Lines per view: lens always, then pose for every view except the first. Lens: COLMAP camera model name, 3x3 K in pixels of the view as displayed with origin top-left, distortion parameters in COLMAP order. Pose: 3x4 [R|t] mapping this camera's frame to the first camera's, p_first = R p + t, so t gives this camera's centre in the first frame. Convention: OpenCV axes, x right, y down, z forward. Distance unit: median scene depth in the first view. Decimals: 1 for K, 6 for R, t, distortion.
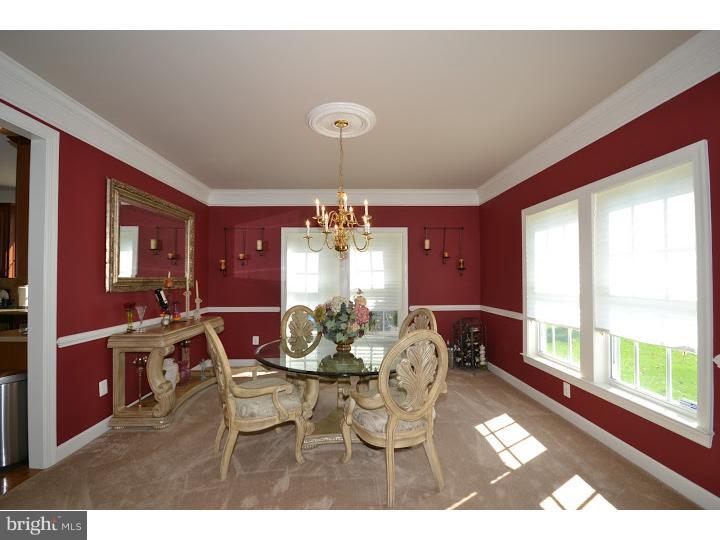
lens RADIAL K [[321.4, 0, 353.3], [0, 321.4, 273.1], [0, 0, 1]] dist [0.001662, -0.010338]
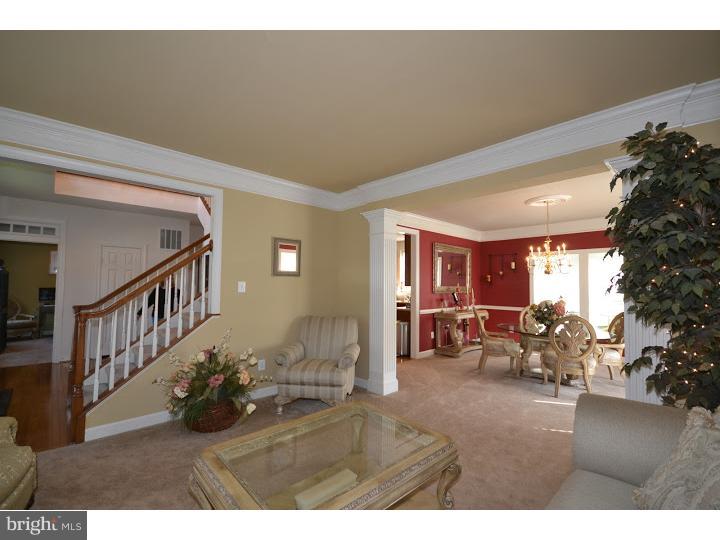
lens RADIAL K [[321.4, 0, 353.3], [0, 321.4, 273.1], [0, 0, 1]] dist [0.001662, -0.010338]
pose [[0.685985, -0.012223, -0.727513, 0.395939], [-0.005481, 0.999744, -0.021966, -0.021849], [0.727595, 0.019056, 0.685742, -0.784438]]
